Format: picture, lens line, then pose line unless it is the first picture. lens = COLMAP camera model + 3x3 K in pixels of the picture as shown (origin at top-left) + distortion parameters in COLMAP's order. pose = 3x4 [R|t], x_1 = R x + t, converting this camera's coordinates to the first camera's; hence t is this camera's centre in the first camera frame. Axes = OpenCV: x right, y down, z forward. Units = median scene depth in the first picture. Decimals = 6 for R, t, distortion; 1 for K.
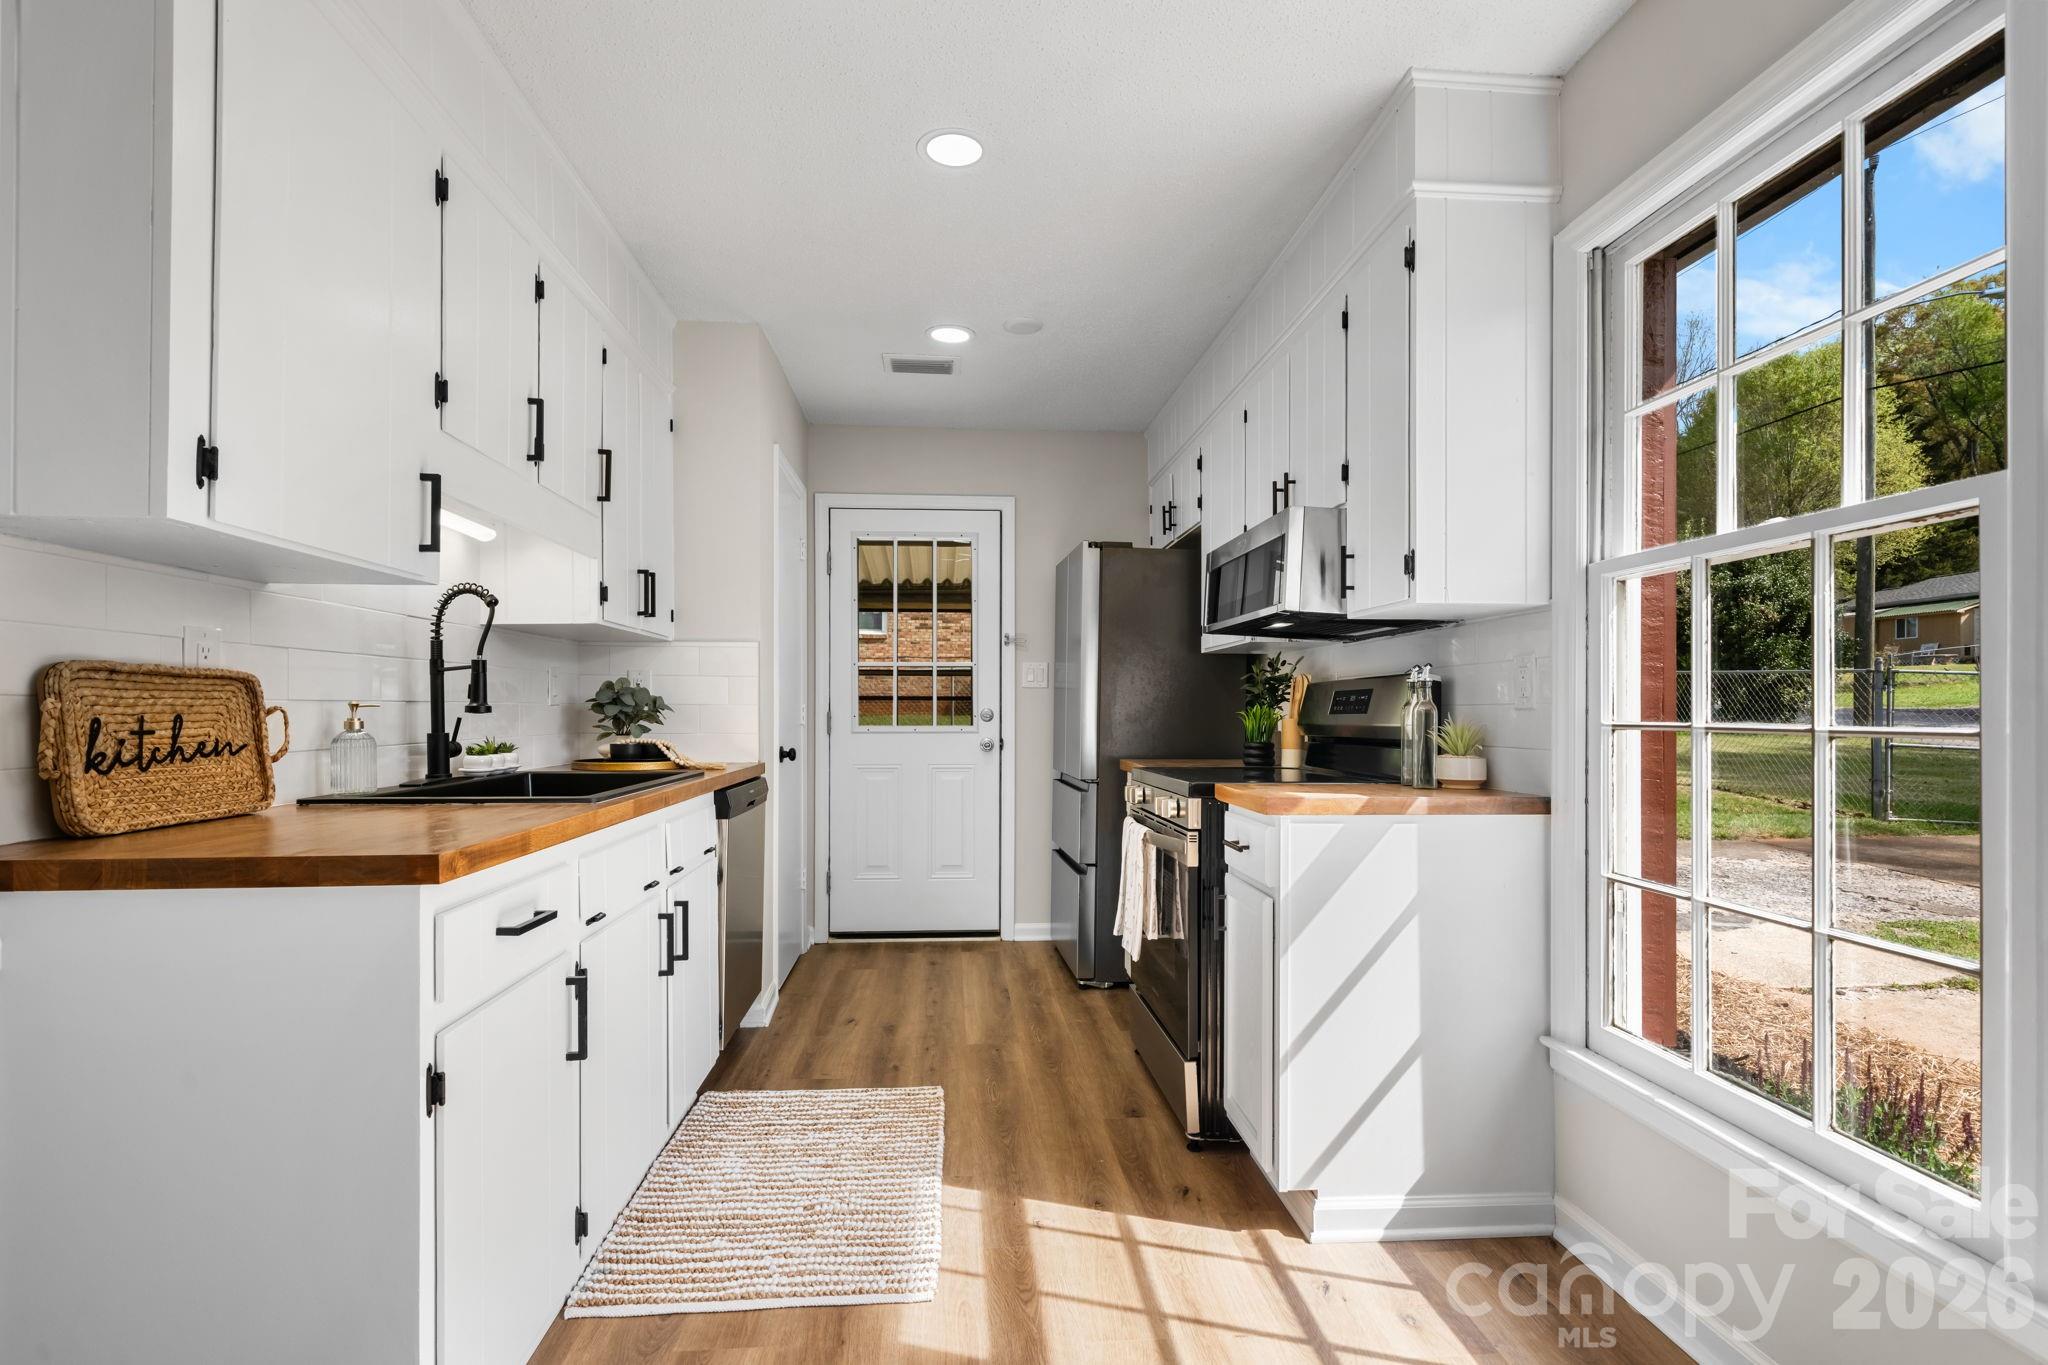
lens RADIAL K [[974.3, 0, 1026.3], [0, 974.3, 709.4], [0, 0, 1]] dist [0.000249, 0.000197]
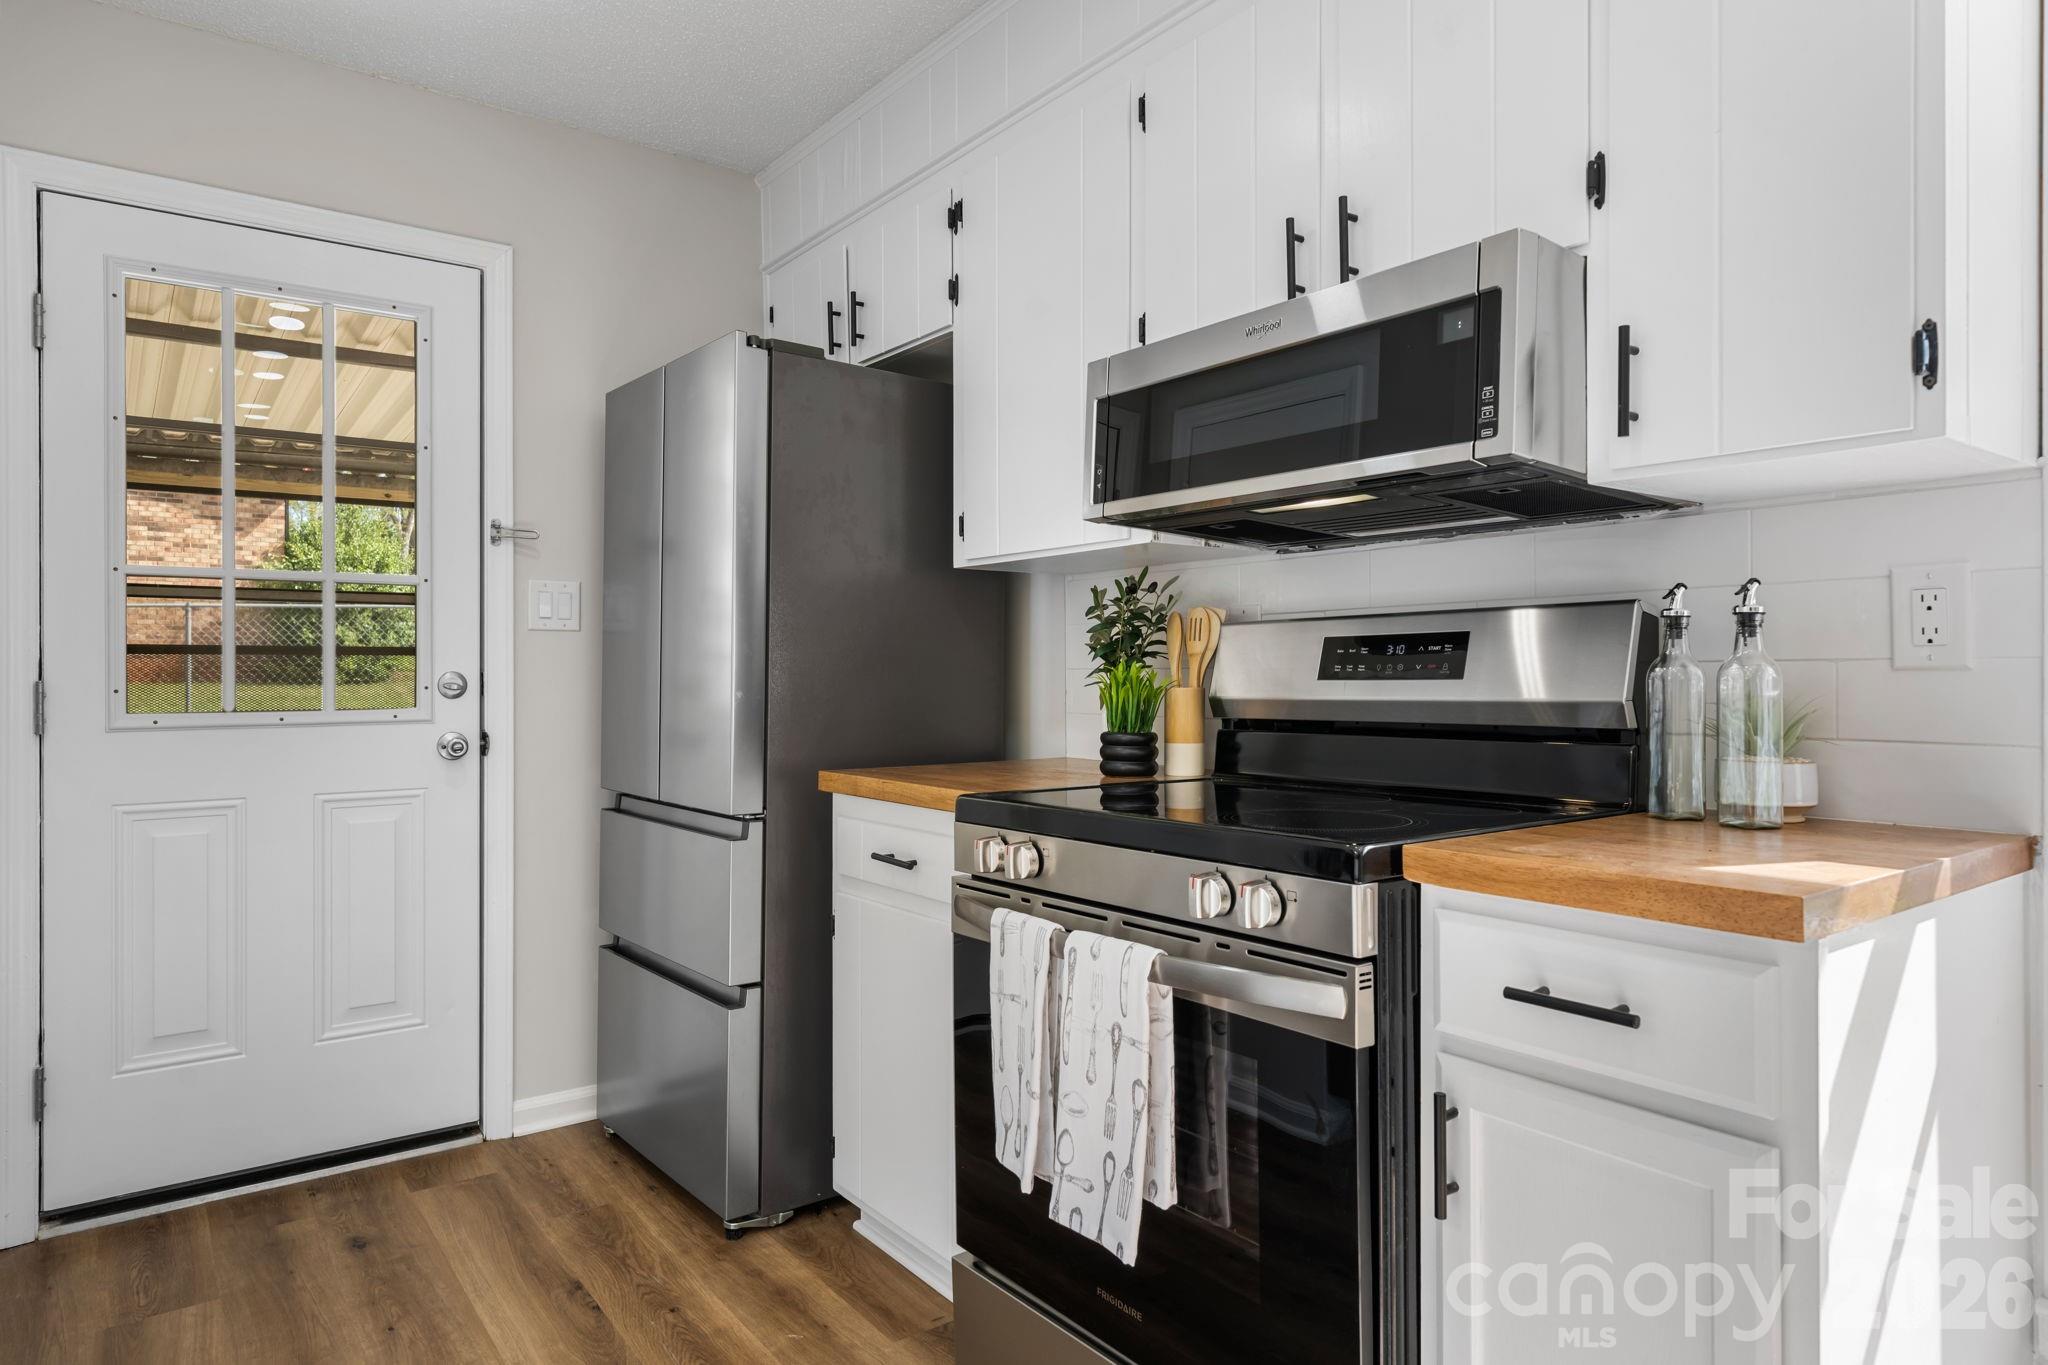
lens RADIAL K [[1211.0, 0, 1023.9], [0, 1211.0, 667.7], [0, 0, 1]] dist [0.000613, 0.001865]
pose [[0.845939, -0.003212, 0.533269, -0.128696], [0.004299, 0.999990, -0.000796, -0.001191], [-0.533262, 0.002966, 0.845945, 0.355430]]
